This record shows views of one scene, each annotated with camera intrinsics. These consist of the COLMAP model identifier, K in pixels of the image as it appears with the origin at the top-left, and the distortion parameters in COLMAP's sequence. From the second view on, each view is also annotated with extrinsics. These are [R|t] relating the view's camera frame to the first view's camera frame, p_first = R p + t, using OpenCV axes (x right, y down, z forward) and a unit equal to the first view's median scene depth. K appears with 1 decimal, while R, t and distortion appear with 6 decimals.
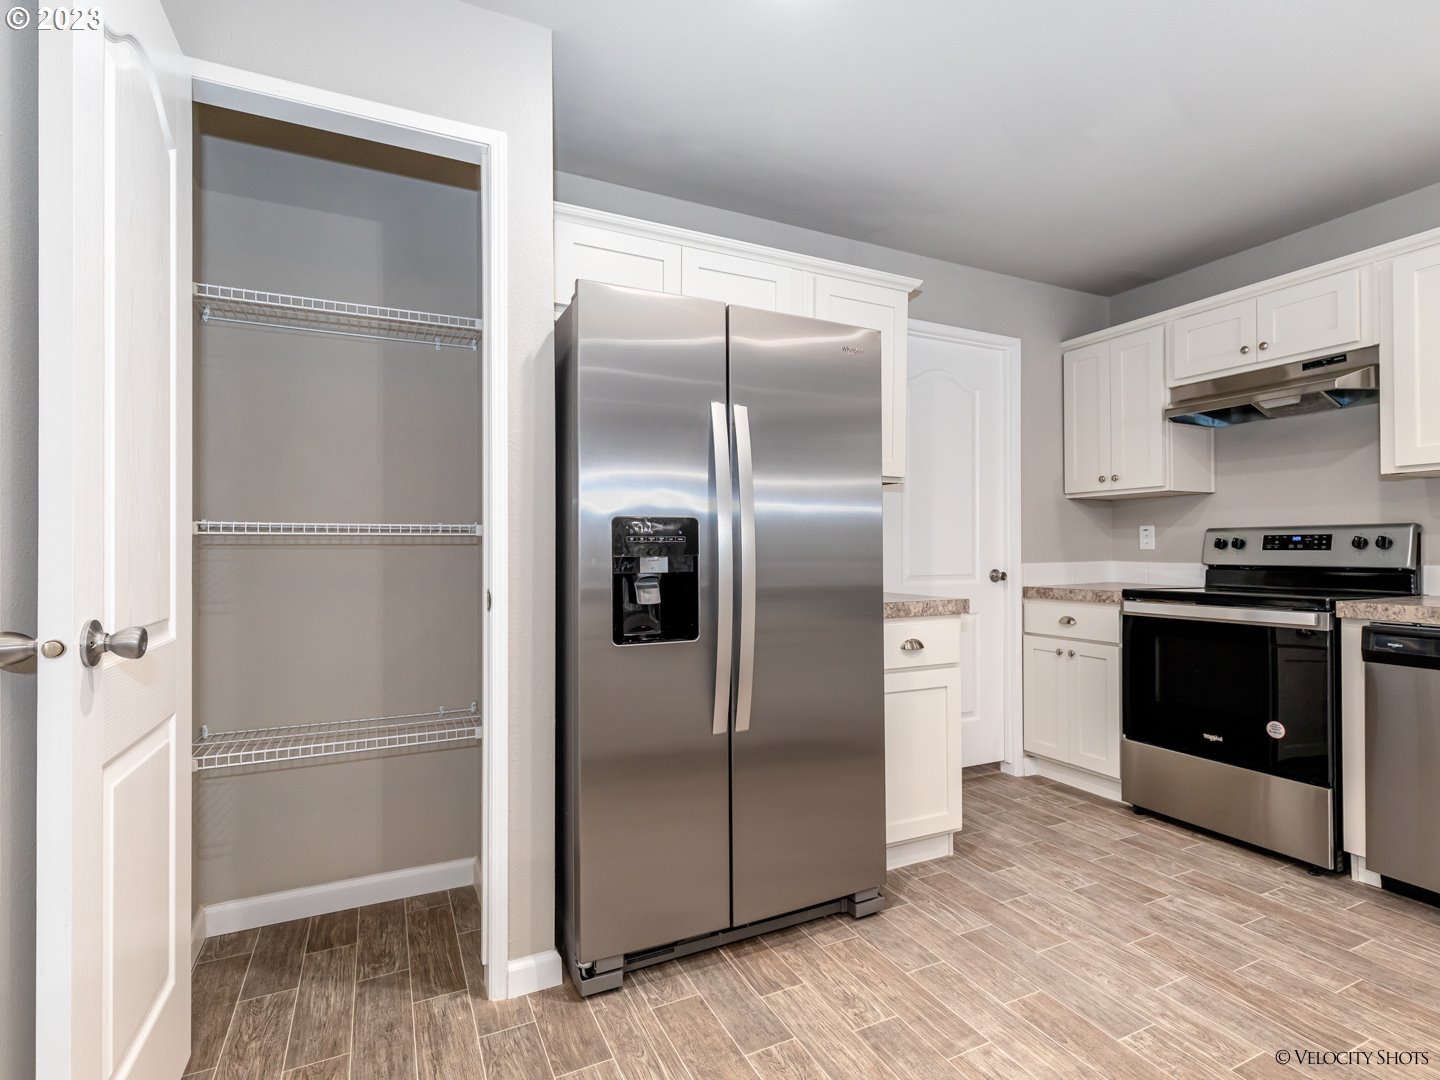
lens RADIAL K [[710.8, 0, 760.4], [0, 710.8, 544.0], [0, 0, 1]] dist [0.002202, 0.000144]
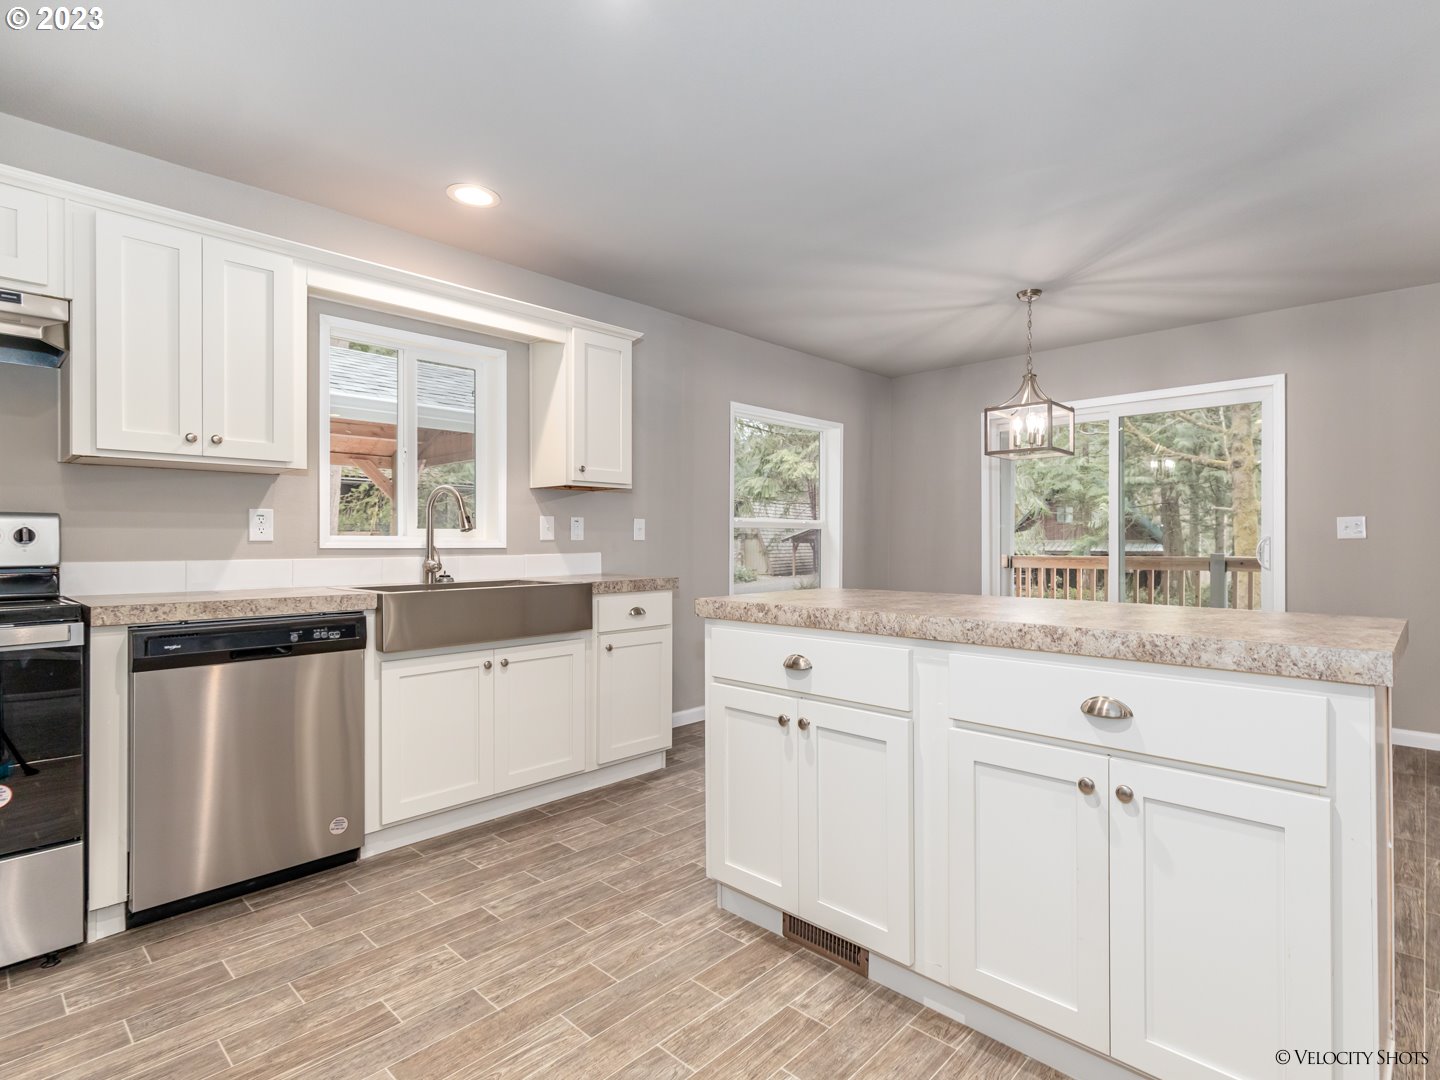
lens RADIAL K [[768.6, 0, 775.0], [0, 768.6, 539.7], [0, 0, 1]] dist [0.014276, -0.002334]
pose [[-0.366390, 0.009889, 0.930409, -0.301442], [-0.000723, 0.999940, -0.010913, 0.013086], [-0.930461, -0.004671, -0.366361, 0.594439]]
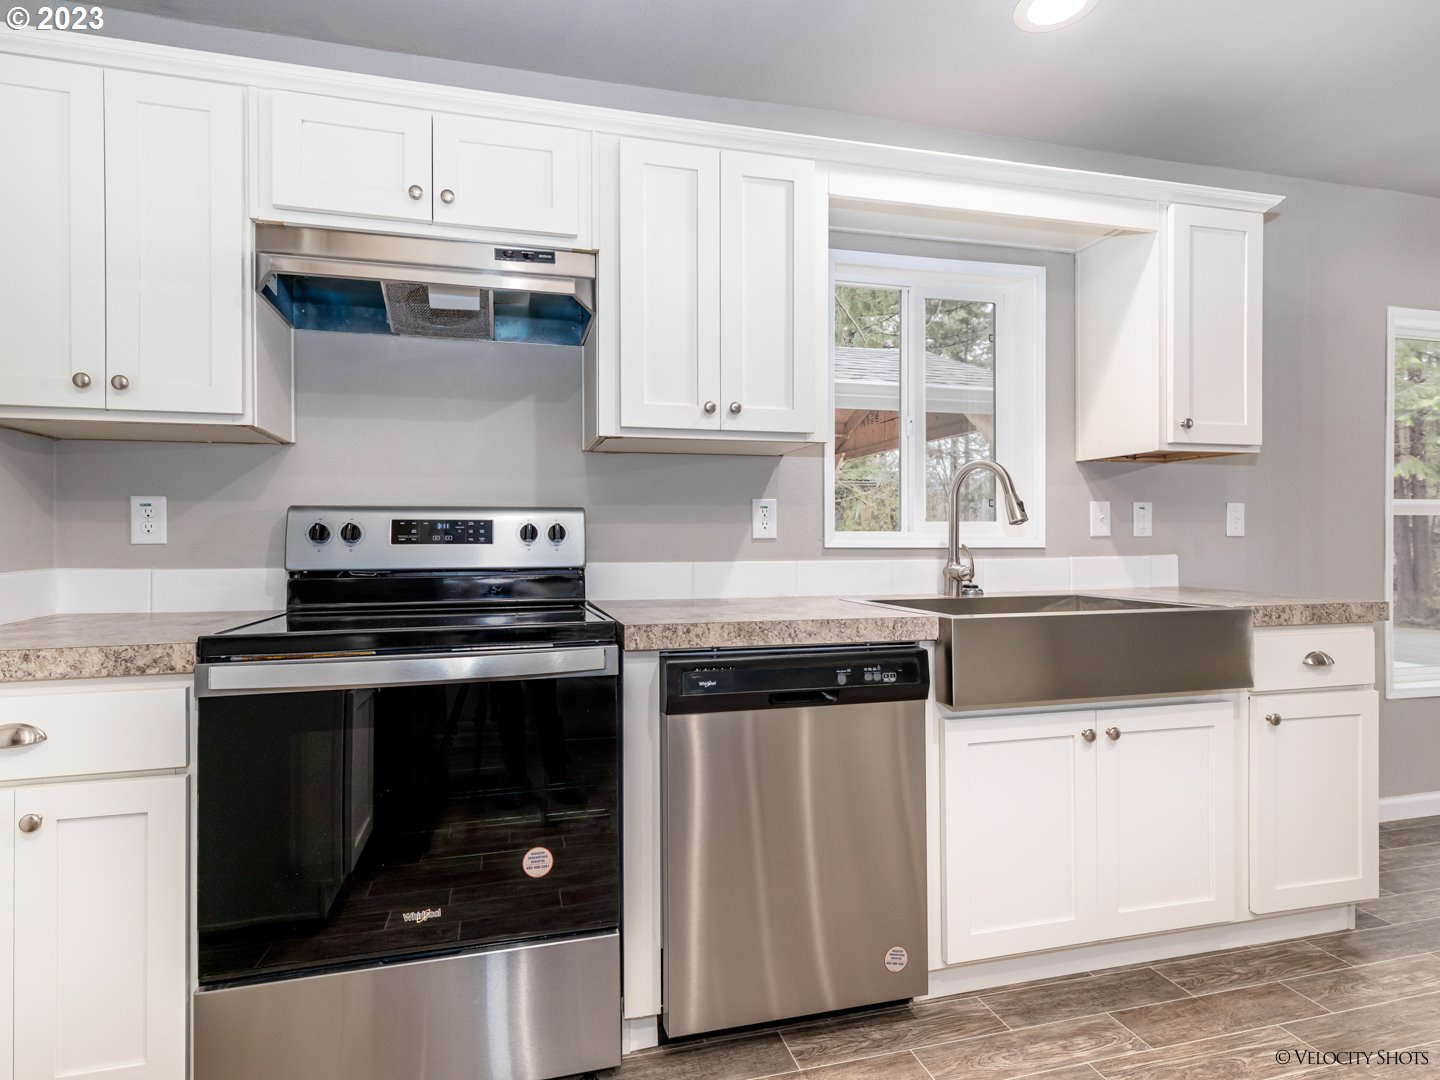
lens RADIAL K [[739.9, 0, 661.2], [0, 739.9, 537.1], [0, 0, 1]] dist [0.002870, 0.000181]
pose [[0.228531, 0.008847, 0.973496, 0.184710], [-0.003783, 0.999959, -0.008200, 0.008930], [-0.973529, -0.001809, 0.228555, 0.816347]]
